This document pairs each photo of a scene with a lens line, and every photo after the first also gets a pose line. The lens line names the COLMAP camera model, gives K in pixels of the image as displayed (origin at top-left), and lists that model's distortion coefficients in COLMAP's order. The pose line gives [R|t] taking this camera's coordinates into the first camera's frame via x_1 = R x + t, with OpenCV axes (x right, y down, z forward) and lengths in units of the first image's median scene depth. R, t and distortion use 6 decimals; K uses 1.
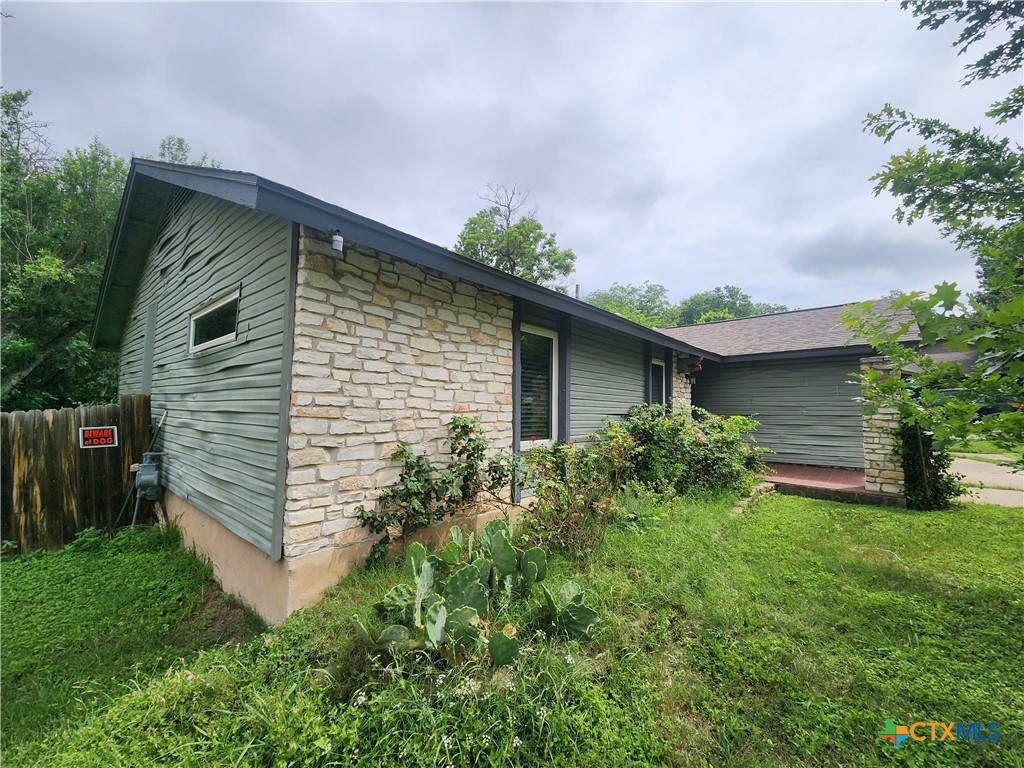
lens RADIAL K [[419.6, 0, 512.1], [0, 419.6, 384.9], [0, 0, 1]] dist [-0.000006, -0.000440]
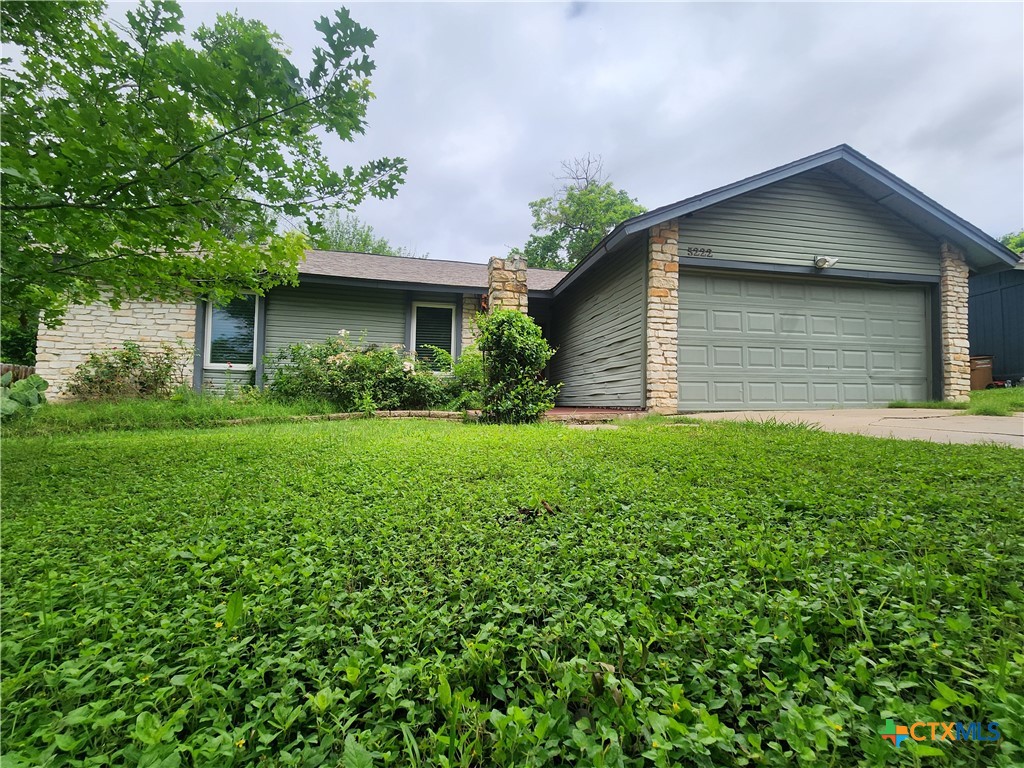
lens RADIAL K [[419.6, 0, 517.0], [0, 419.6, 385.0], [0, 0, 1]] dist [-0.000006, -0.000440]
pose [[0.794458, -0.034032, -0.606364, 2.550279], [0.035198, 0.999331, -0.009971, 0.373399], [0.606298, -0.013421, 0.795125, 0.618088]]
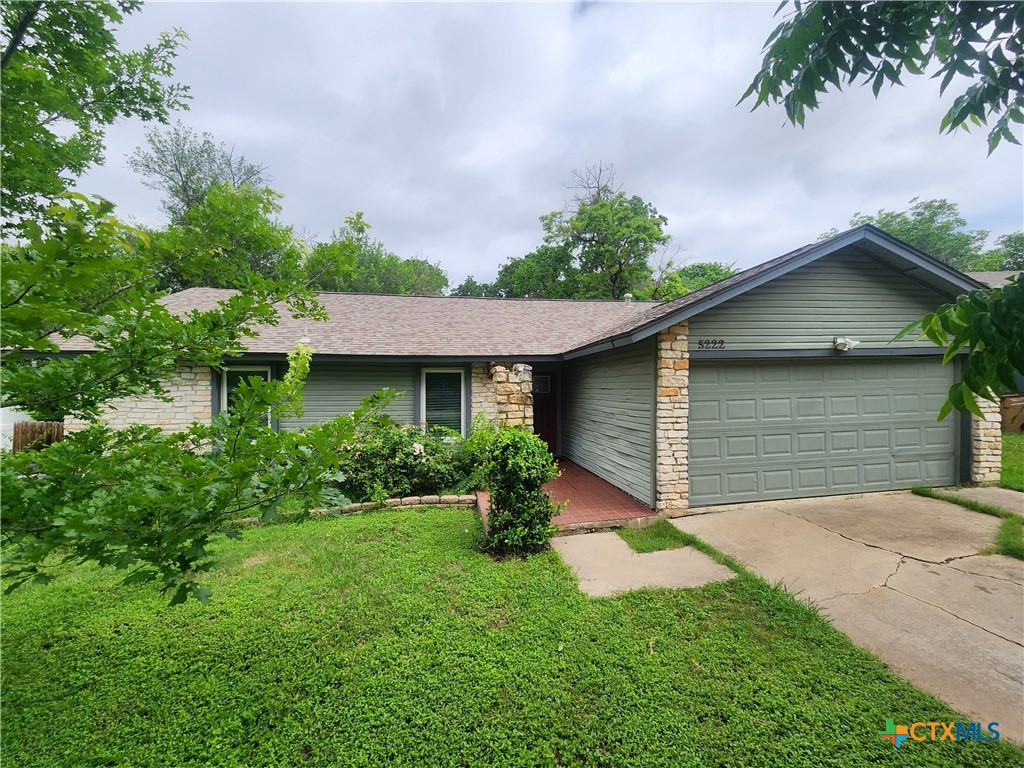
lens RADIAL K [[419.6, 0, 517.4], [0, 419.6, 386.2], [0, 0, 1]] dist [-0.000006, -0.000440]
pose [[0.768750, -0.024515, -0.639080, 2.587712], [0.058666, 0.997755, 0.032295, -0.083291], [0.636853, -0.062319, 0.768462, 0.669303]]
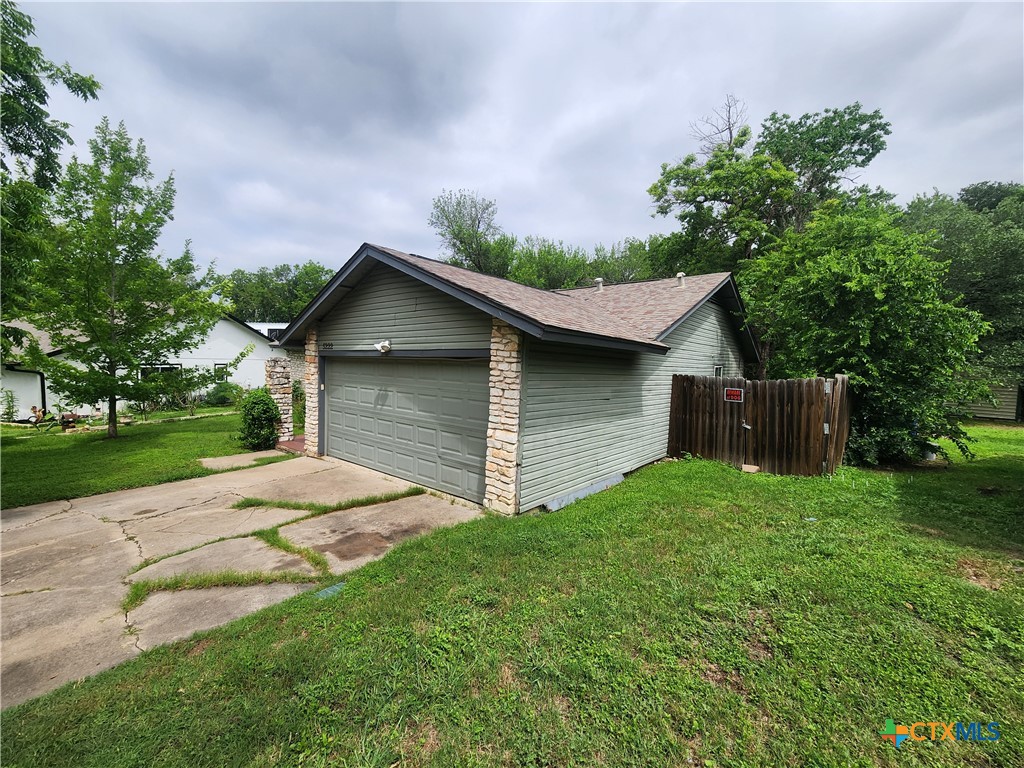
lens RADIAL K [[419.6, 0, 513.2], [0, 419.6, 386.2], [0, 0, 1]] dist [-0.000006, -0.000440]
pose [[0.011191, 0.051519, -0.998609, 4.495727], [0.024285, 0.998363, 0.051778, -0.022182], [0.999642, -0.024831, 0.009922, 3.413508]]
